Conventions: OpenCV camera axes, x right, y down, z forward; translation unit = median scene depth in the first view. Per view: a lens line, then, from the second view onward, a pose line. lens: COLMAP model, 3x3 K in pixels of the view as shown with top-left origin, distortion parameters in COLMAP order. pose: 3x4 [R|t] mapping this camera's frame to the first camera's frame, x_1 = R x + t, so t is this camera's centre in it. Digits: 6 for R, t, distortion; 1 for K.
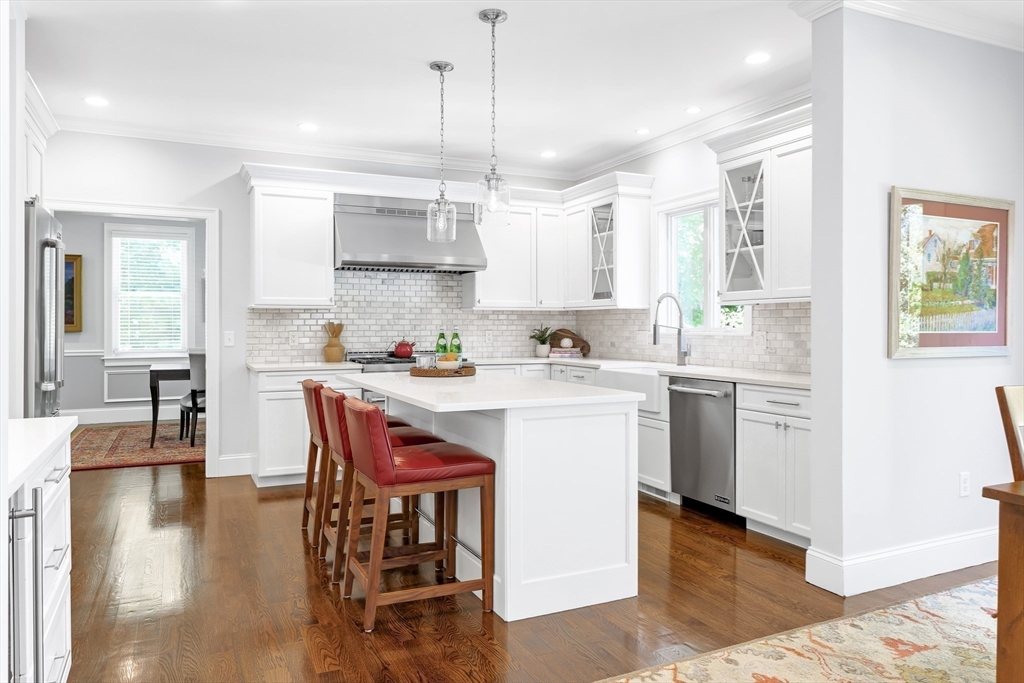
lens RADIAL K [[689.4, 0, 511.8], [0, 689.4, 320.6], [0, 0, 1]] dist [0.004897, -0.000189]
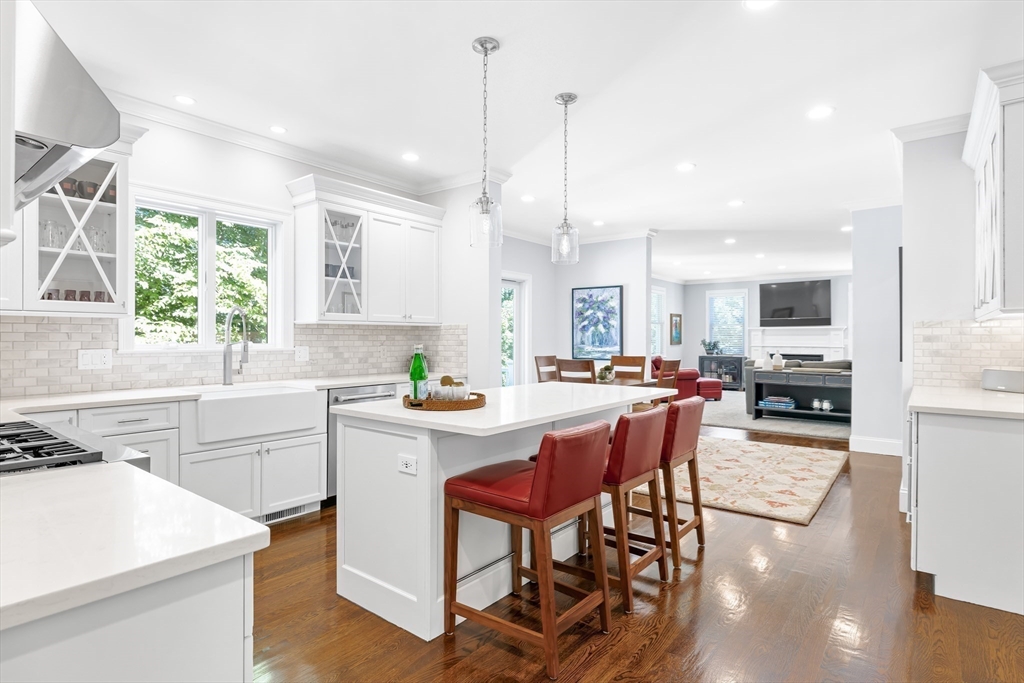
lens RADIAL K [[534.4, 0, 513.1], [0, 534.4, 341.7], [0, 0, 1]] dist [-0.002644, -0.000344]
pose [[-0.433870, -0.000864, 0.900975, -0.522677], [-0.001932, 0.999998, 0.000029, 0.006050], [-0.900973, -0.001728, -0.433871, 0.901242]]
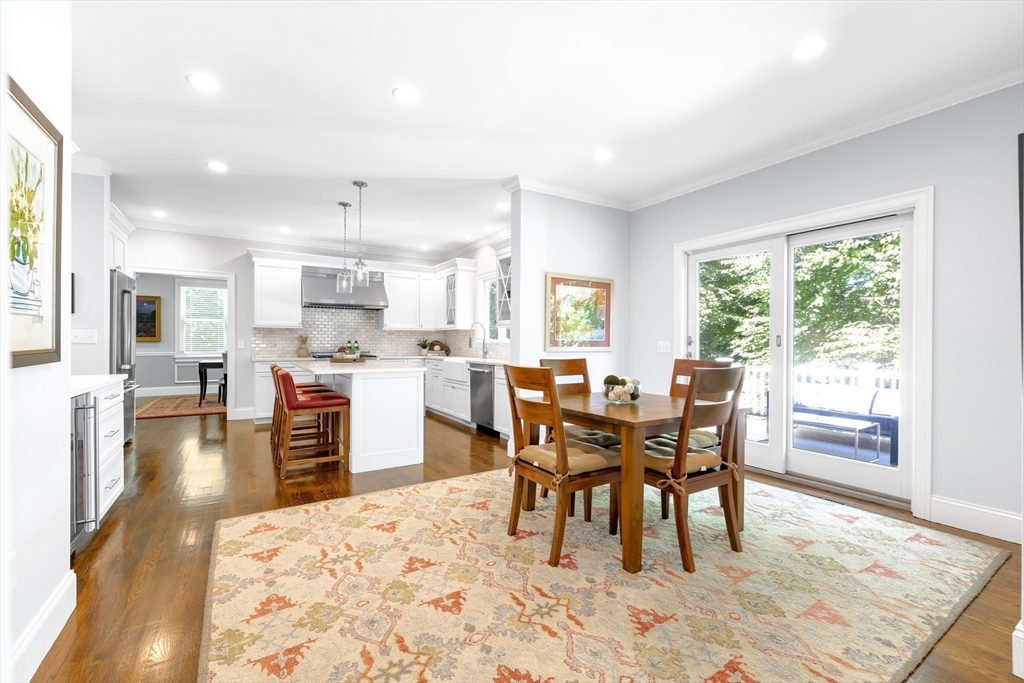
lens RADIAL K [[433.8, 0, 518.2], [0, 433.8, 343.4], [0, 0, 1]] dist [0.000949, -0.000403]
pose [[0.995035, 0.004695, 0.099417, 0.211033], [-0.005248, 0.999972, 0.005301, 0.014397], [-0.099389, -0.005796, 0.995032, -0.218958]]
